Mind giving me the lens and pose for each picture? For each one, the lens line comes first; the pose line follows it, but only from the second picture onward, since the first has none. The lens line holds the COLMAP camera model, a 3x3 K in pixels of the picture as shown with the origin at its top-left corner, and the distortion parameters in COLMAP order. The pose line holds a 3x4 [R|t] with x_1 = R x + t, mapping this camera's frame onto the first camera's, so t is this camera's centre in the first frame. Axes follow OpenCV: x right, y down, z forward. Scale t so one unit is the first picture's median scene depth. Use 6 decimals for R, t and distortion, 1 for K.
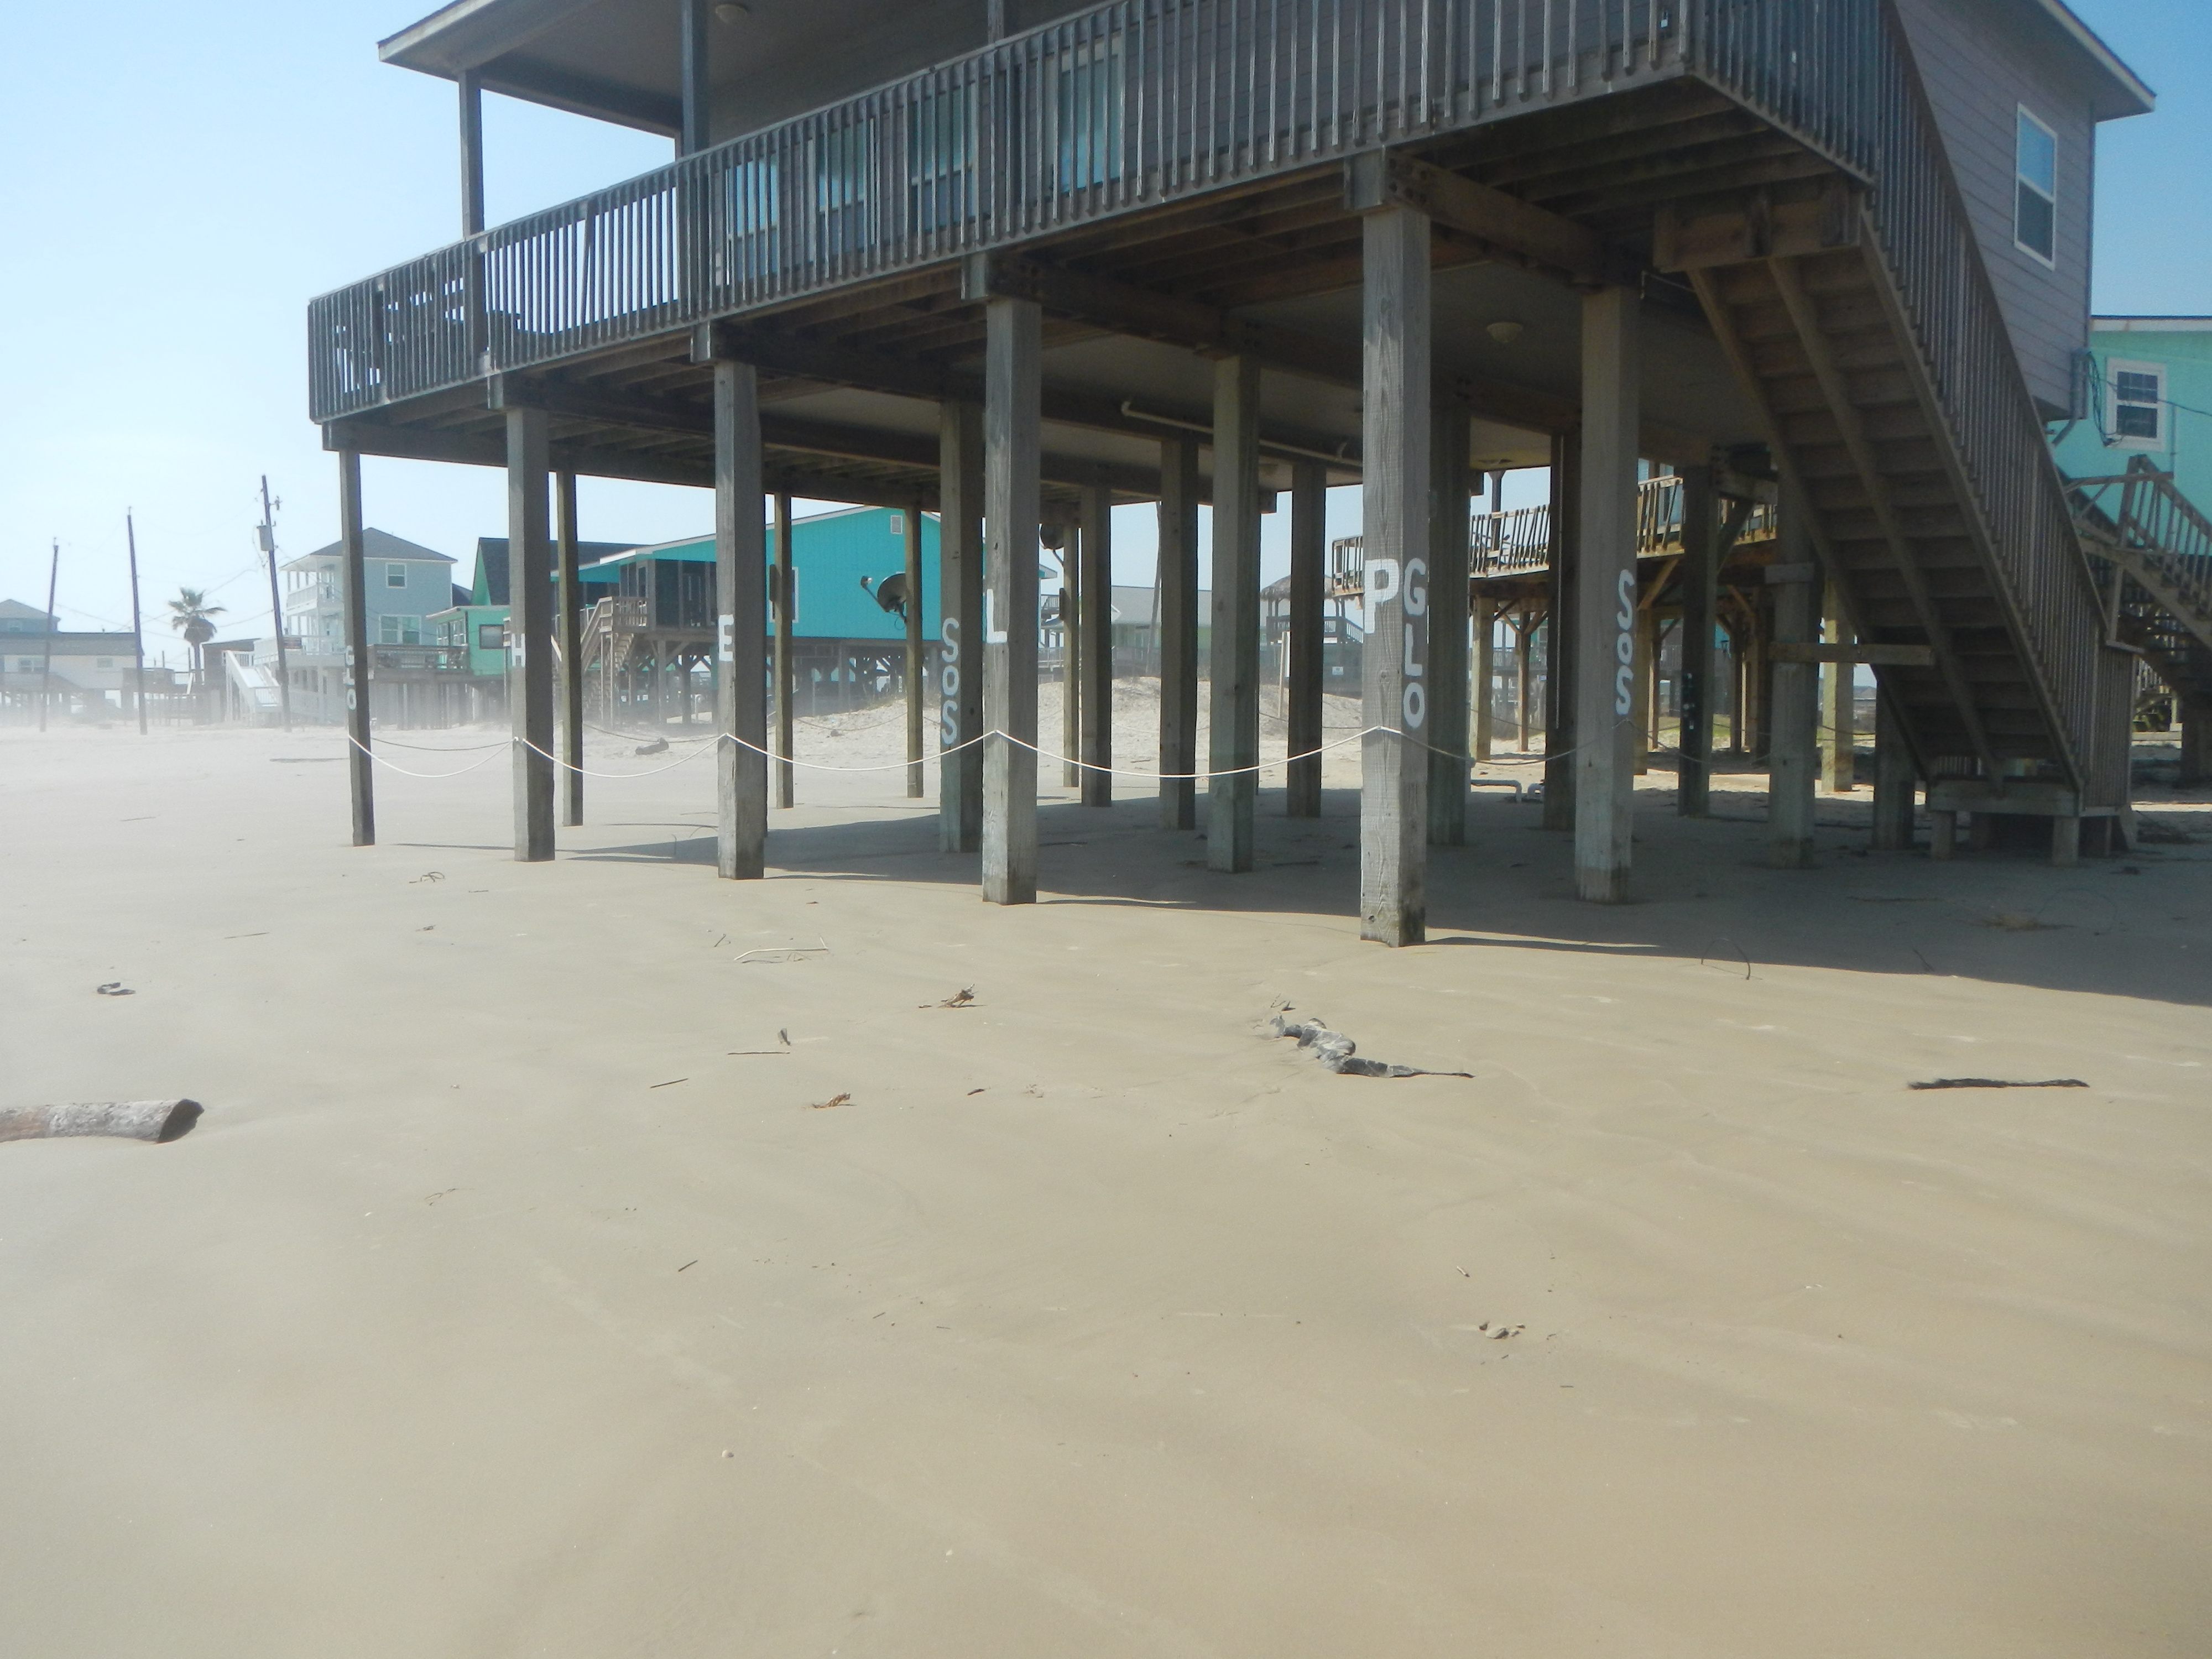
lens RADIAL K [[1636.5, 0, 1106.0], [0, 1636.5, 829.5], [0, 0, 1]] dist [-0.075954, -0.000310]
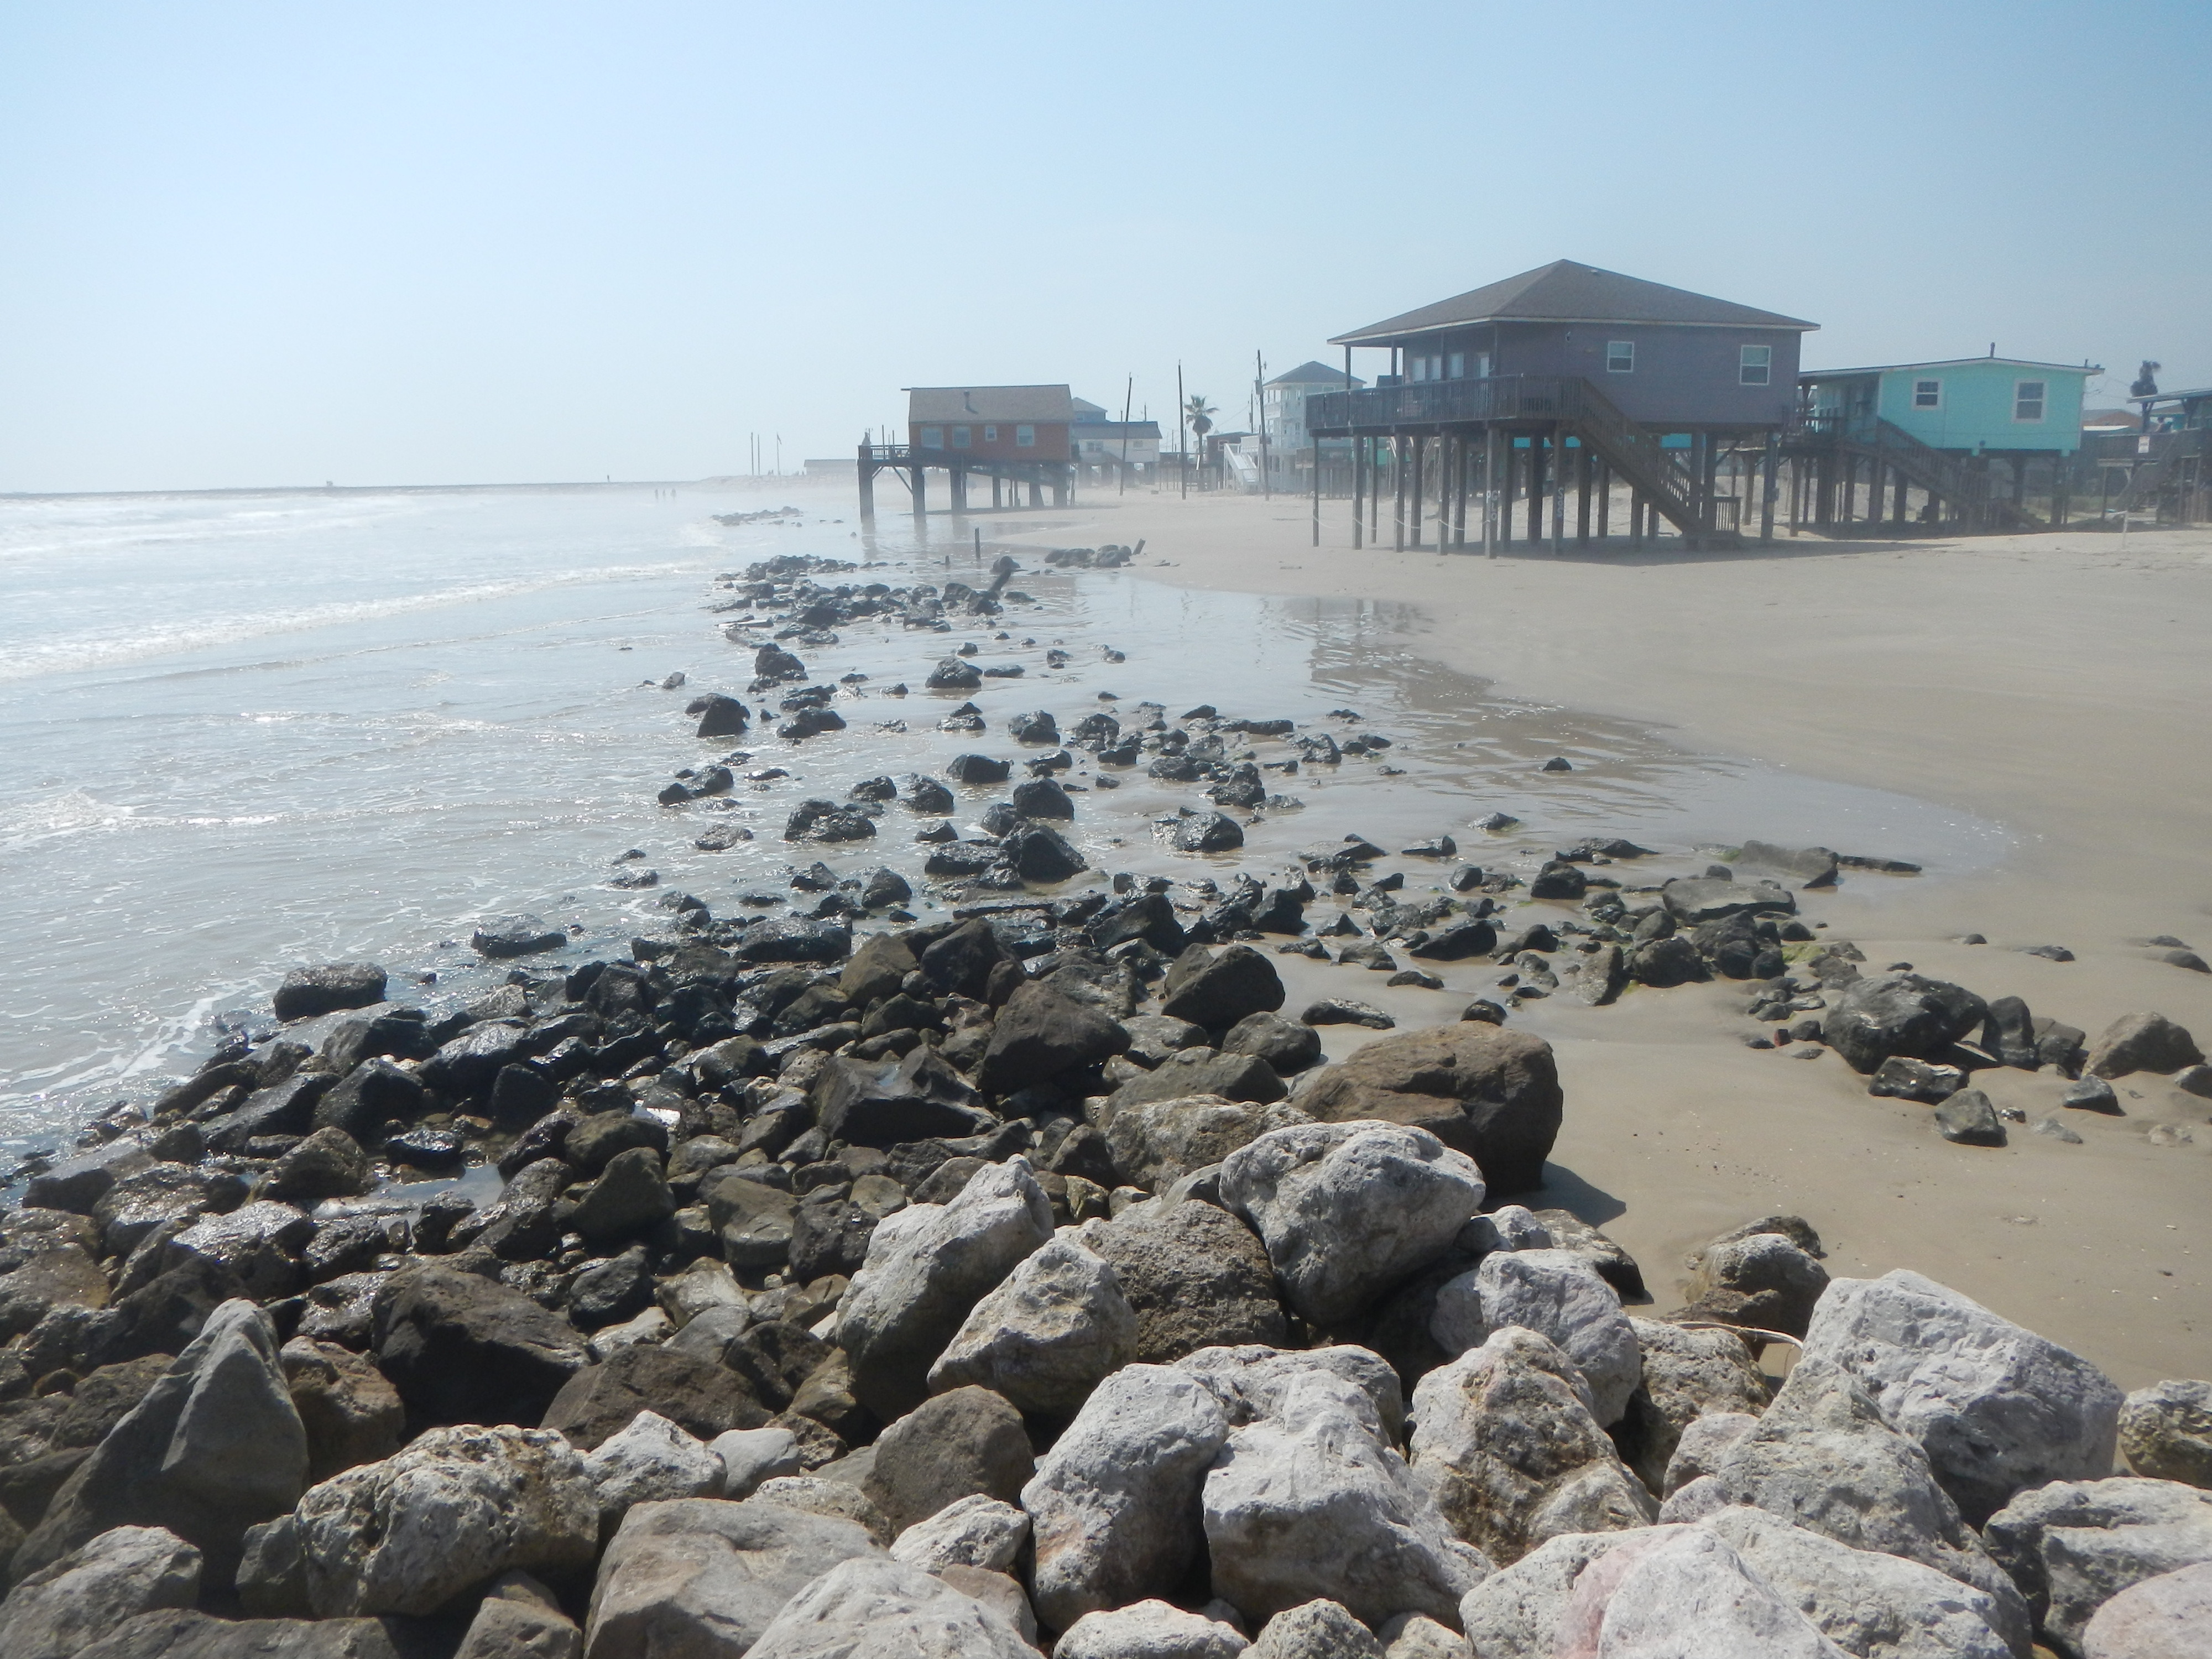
lens RADIAL K [[2032.7, 0, 1106.0], [0, 2032.7, 829.5], [0, 0, 1]] dist [-0.005233, 0.000122]
pose [[0.866137, 0.085033, -0.492521, 0.359650], [-0.029511, 0.992403, 0.119438, 0.027382], [0.498935, -0.088915, 0.862066, -0.809550]]
